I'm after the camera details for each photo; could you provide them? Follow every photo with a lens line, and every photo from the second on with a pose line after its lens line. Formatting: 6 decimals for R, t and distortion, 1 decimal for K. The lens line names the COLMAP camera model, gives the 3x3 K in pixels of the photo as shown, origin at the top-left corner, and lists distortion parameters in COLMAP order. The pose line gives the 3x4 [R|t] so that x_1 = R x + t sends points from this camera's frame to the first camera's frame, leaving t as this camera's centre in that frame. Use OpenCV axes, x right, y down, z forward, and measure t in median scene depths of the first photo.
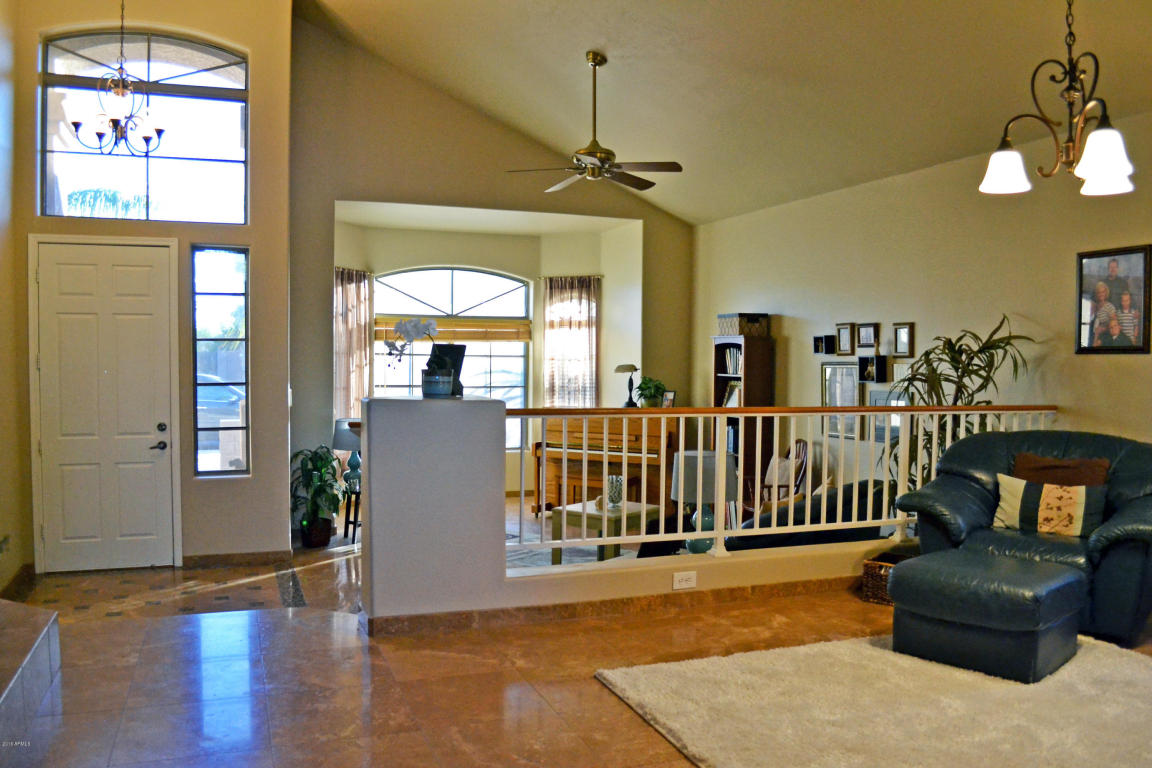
lens RADIAL K [[924.3, 0, 576.0], [0, 924.3, 384.0], [0, 0, 1]] dist [-0.080405, 0.005700]
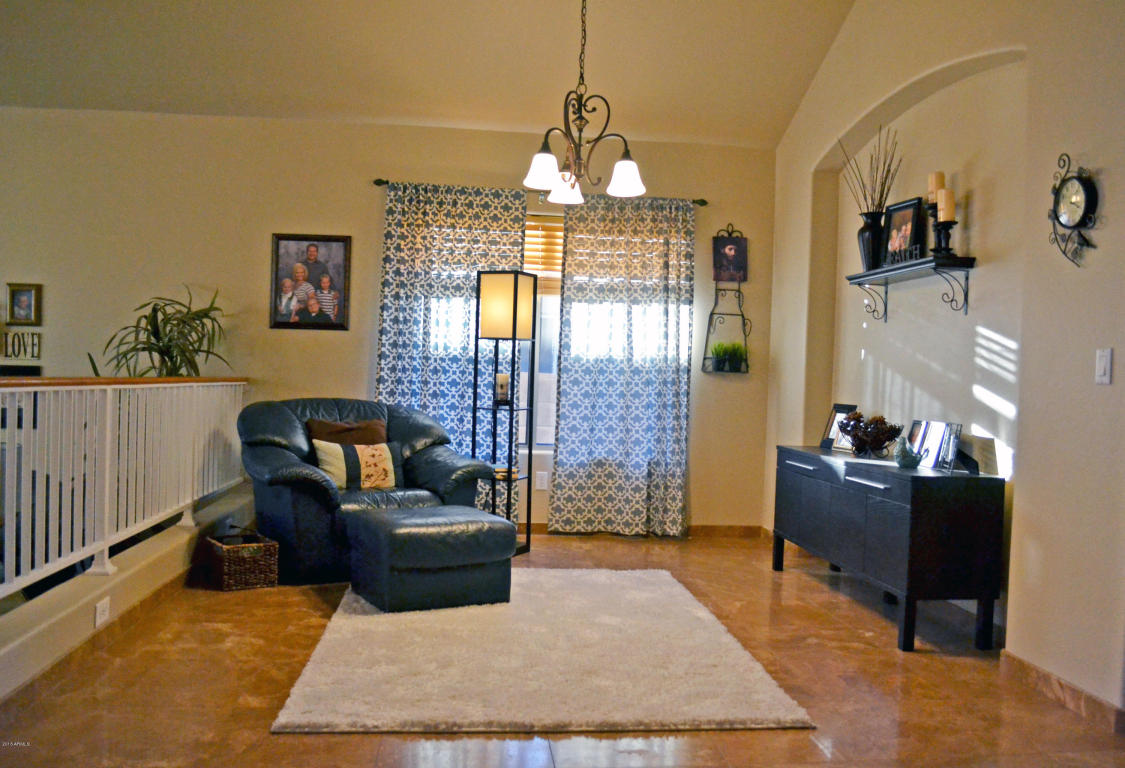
lens RADIAL K [[937.4, 0, 562.5], [0, 937.4, 384.0], [0, 0, 1]] dist [-0.046542, -0.002944]
pose [[0.265816, -0.016764, 0.963878, -0.364108], [-0.000435, 0.999847, 0.017509, 0.011588], [-0.964024, -0.005074, 0.265768, 0.324690]]
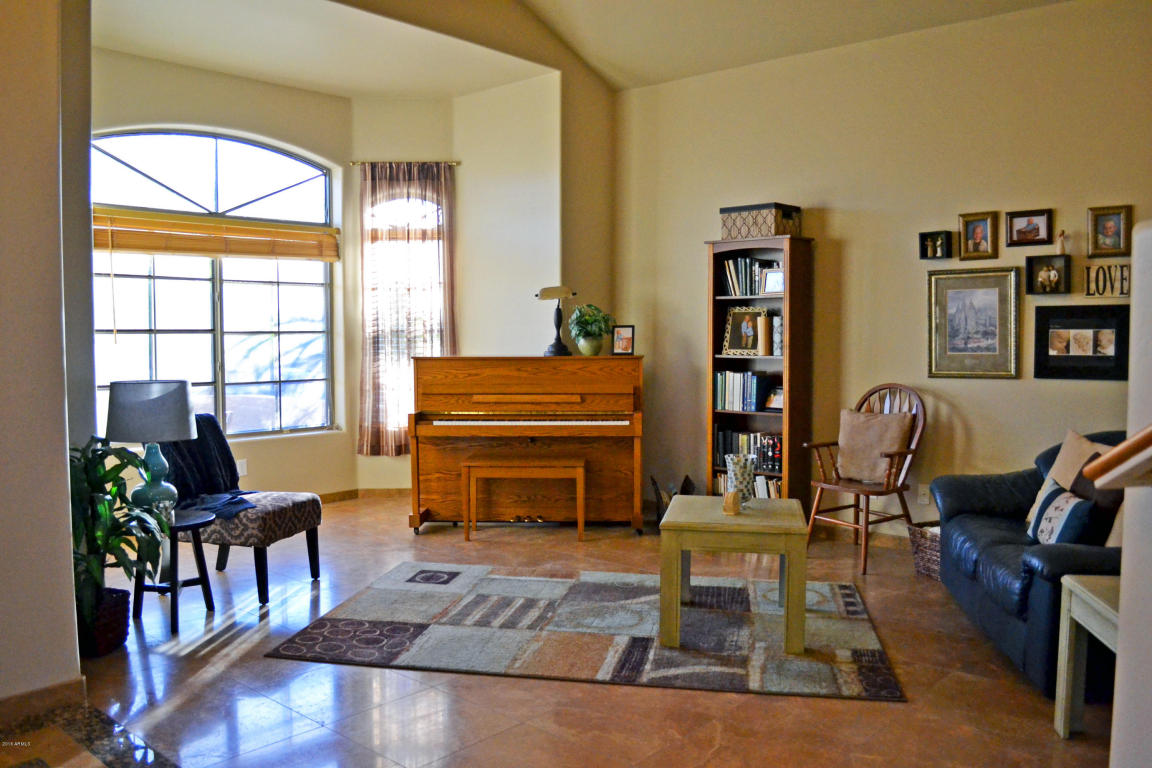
lens RADIAL K [[924.3, 0, 576.0], [0, 924.3, 384.0], [0, 0, 1]] dist [-0.080405, 0.005700]
pose [[0.883049, -0.035935, 0.467903, -0.367667], [0.024461, 0.999233, 0.030578, 0.042665], [-0.468643, -0.015556, 0.883251, 0.639252]]
